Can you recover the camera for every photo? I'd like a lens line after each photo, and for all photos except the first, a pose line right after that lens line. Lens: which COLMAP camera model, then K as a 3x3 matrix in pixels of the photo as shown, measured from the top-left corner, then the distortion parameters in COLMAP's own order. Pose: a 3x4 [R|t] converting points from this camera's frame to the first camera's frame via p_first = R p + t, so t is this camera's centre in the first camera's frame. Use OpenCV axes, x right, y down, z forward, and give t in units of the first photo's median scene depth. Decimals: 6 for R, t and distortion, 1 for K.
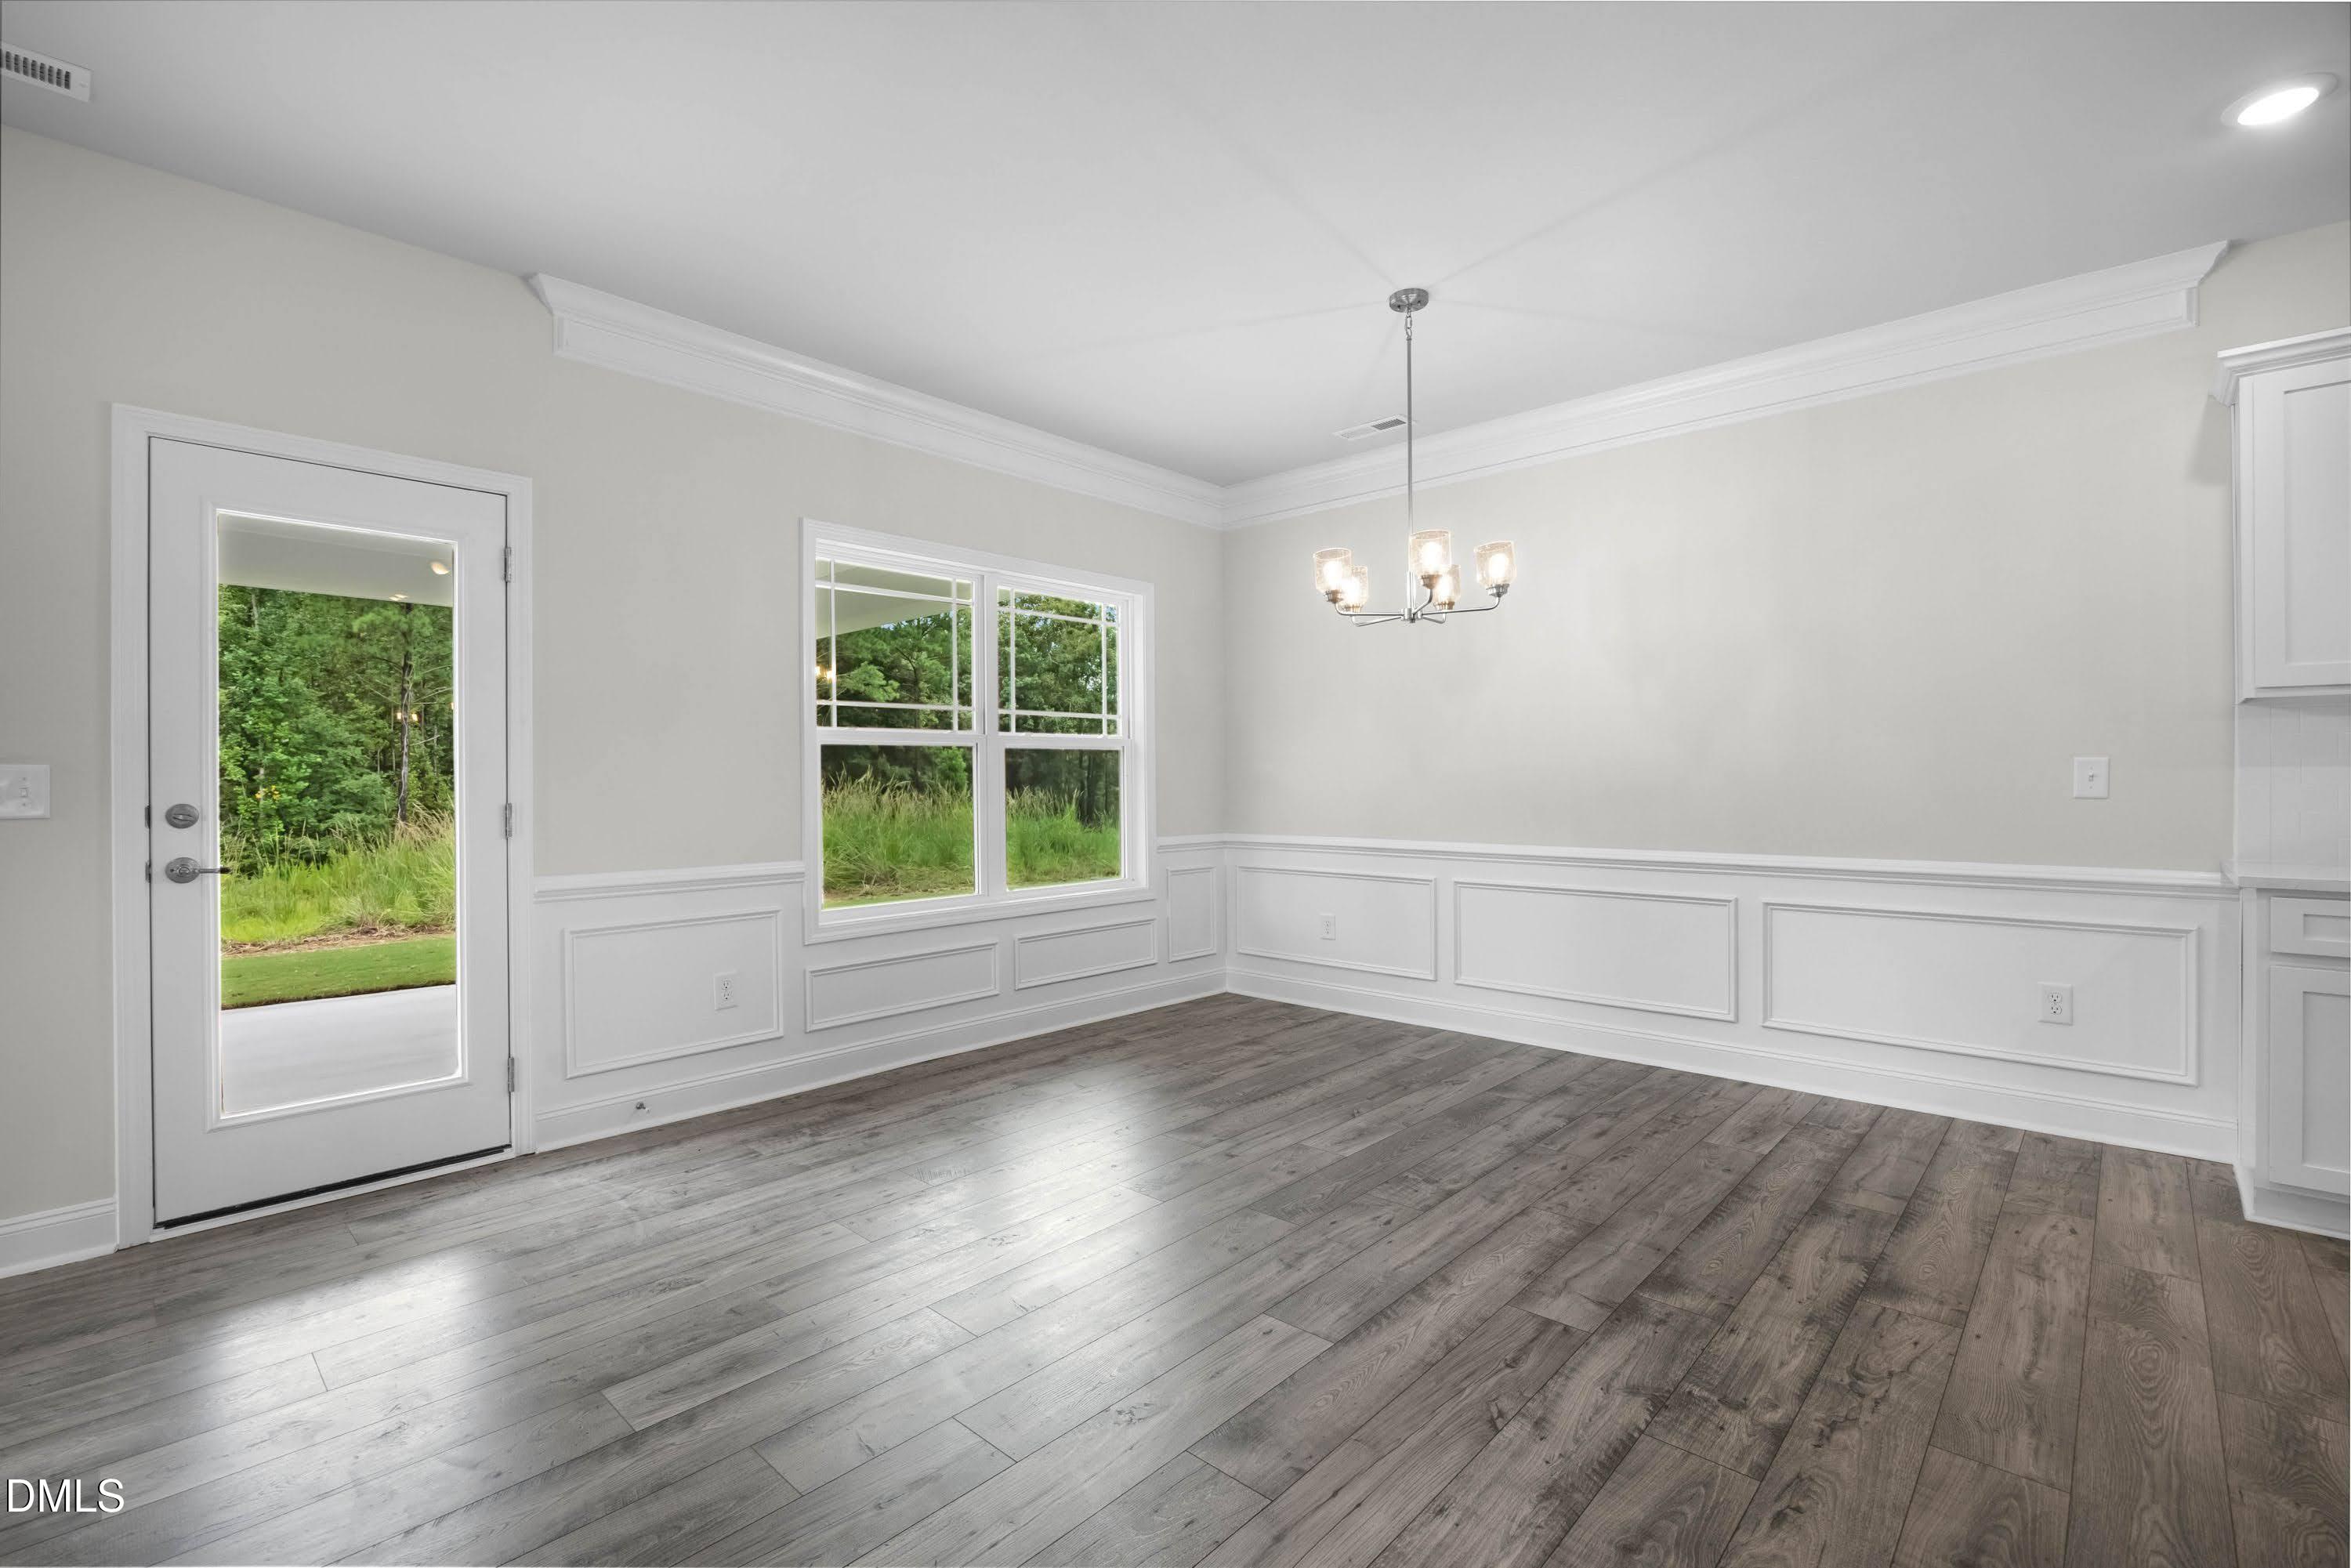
lens RADIAL K [[1036.2, 0, 1168.6], [0, 1036.2, 776.4], [0, 0, 1]] dist [-0.010873, -0.000004]
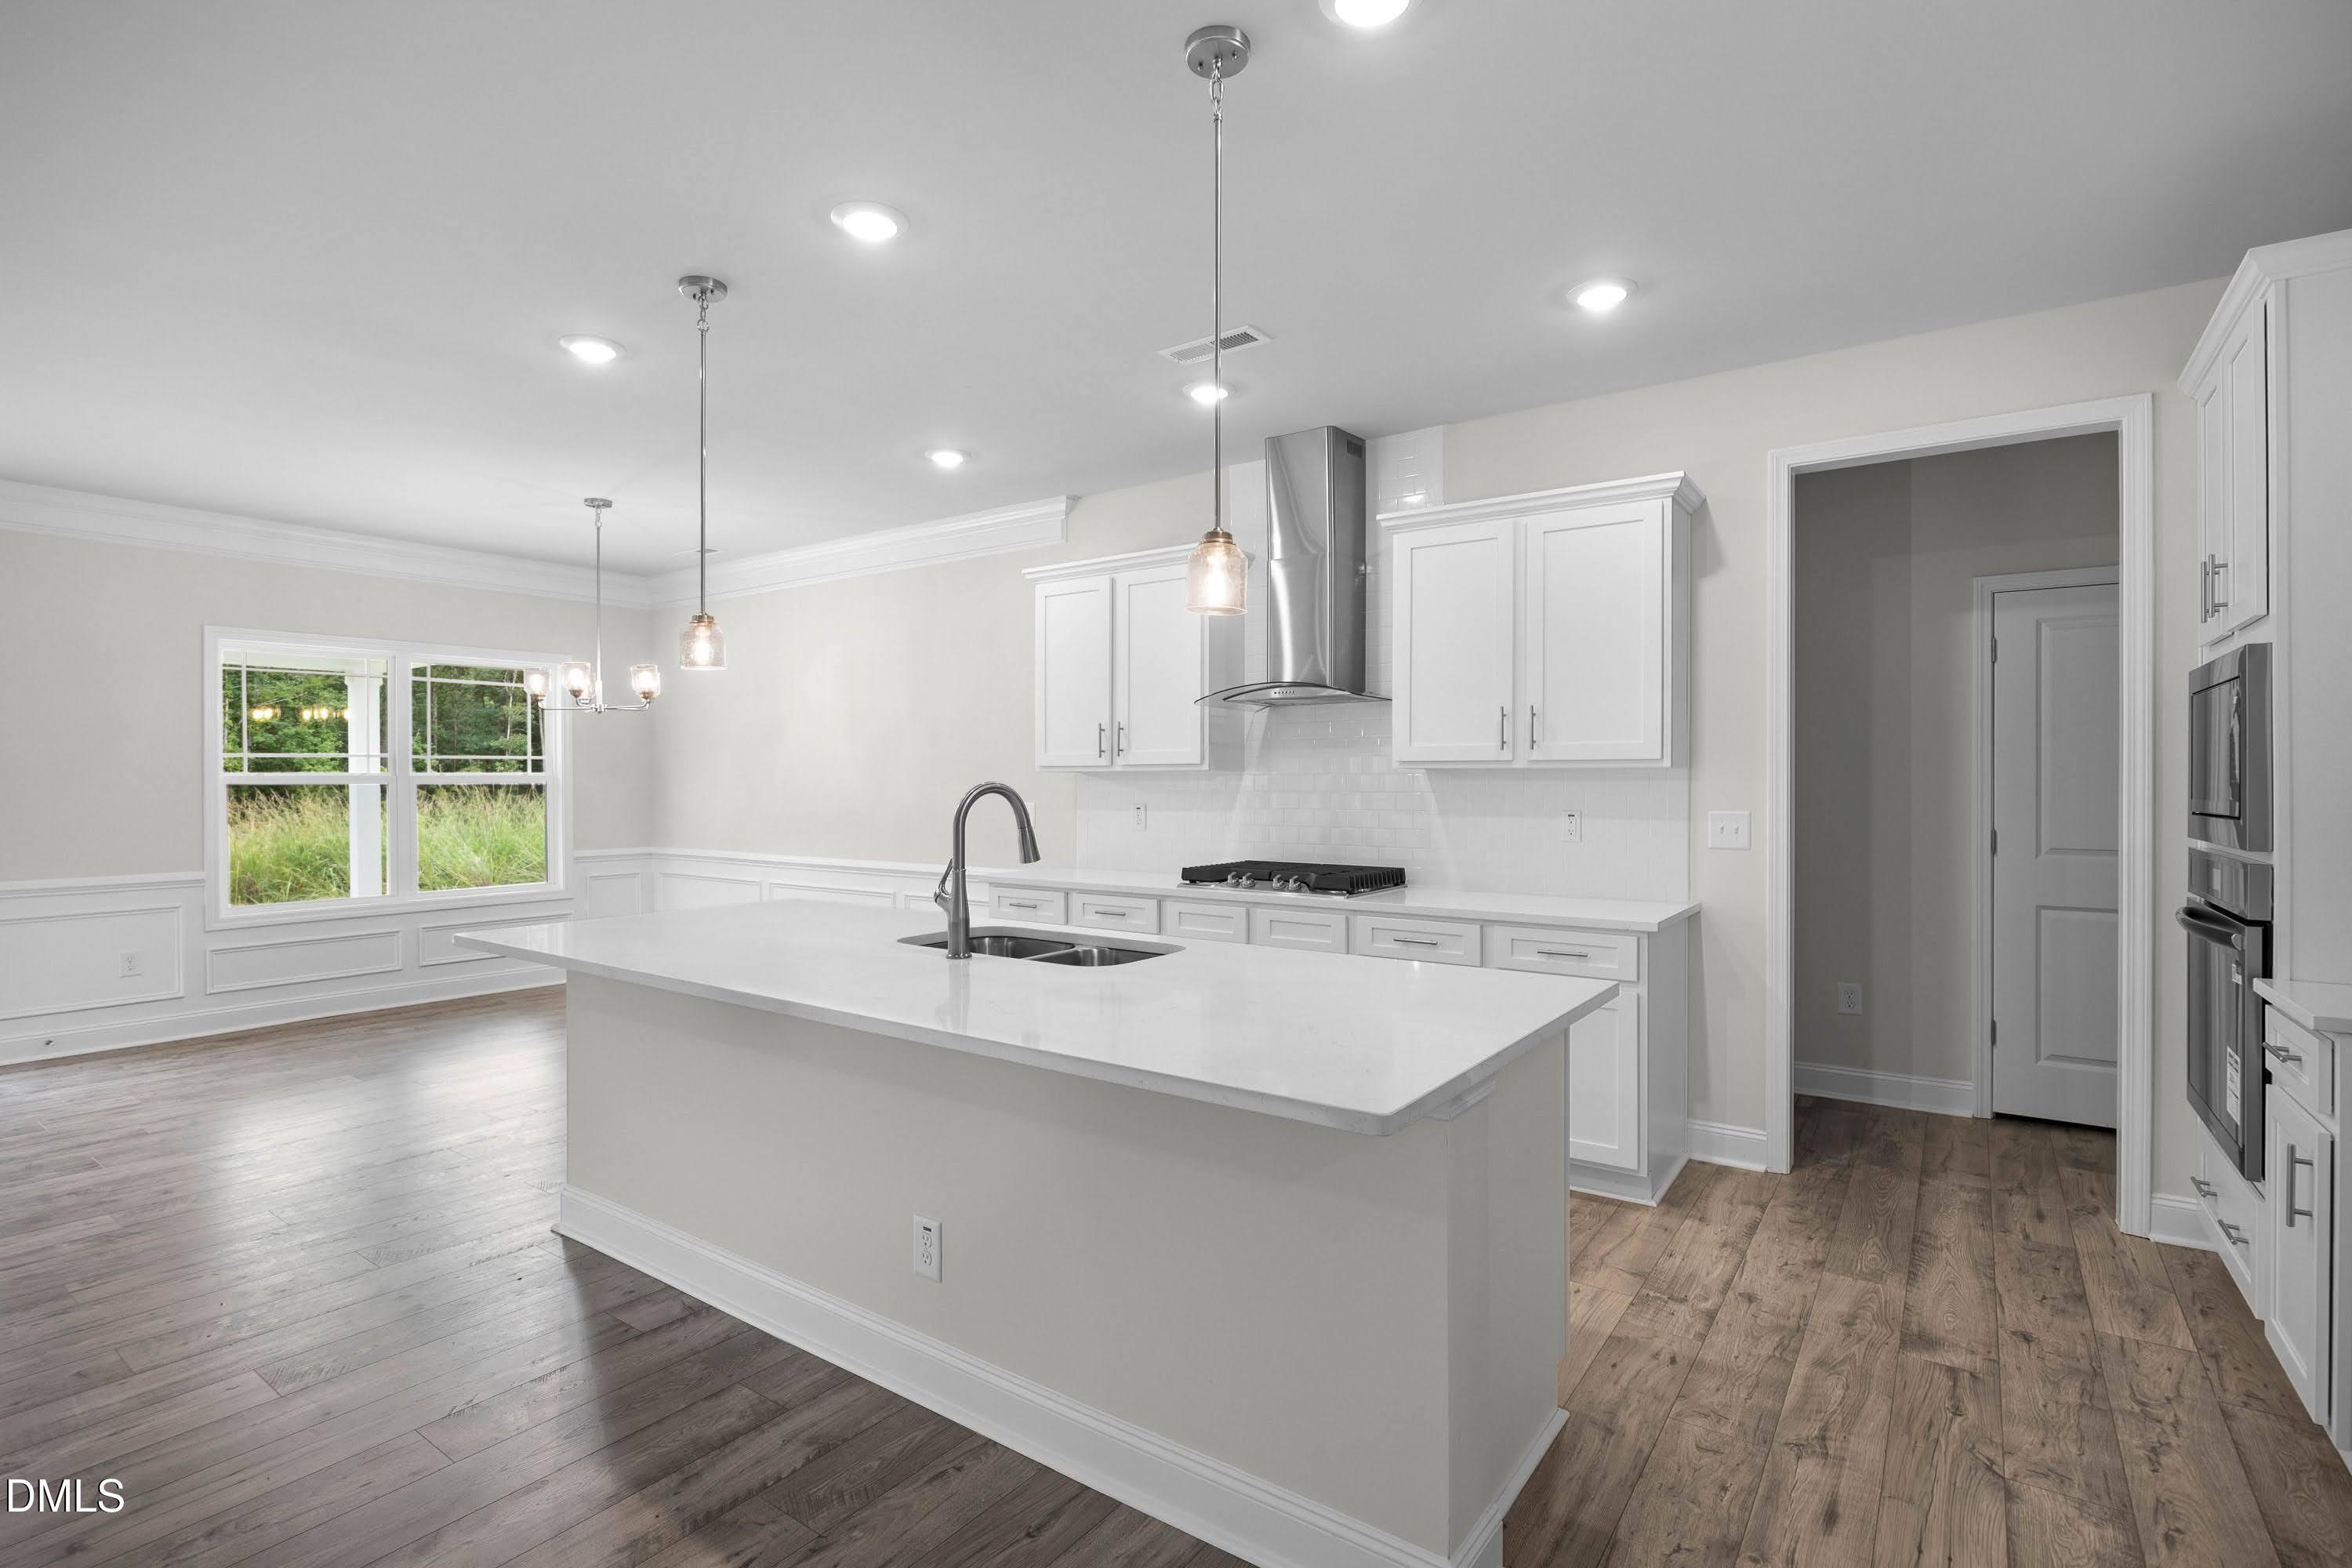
lens RADIAL K [[1110.8, 0, 1179.6], [0, 1110.8, 775.0], [0, 0, 1]] dist [-0.015796, 0.000120]
pose [[0.991420, 0.005286, 0.130607, 0.639876], [-0.005350, 0.999986, 0.000139, -0.045981], [-0.130604, -0.000836, 0.991434, -0.535707]]
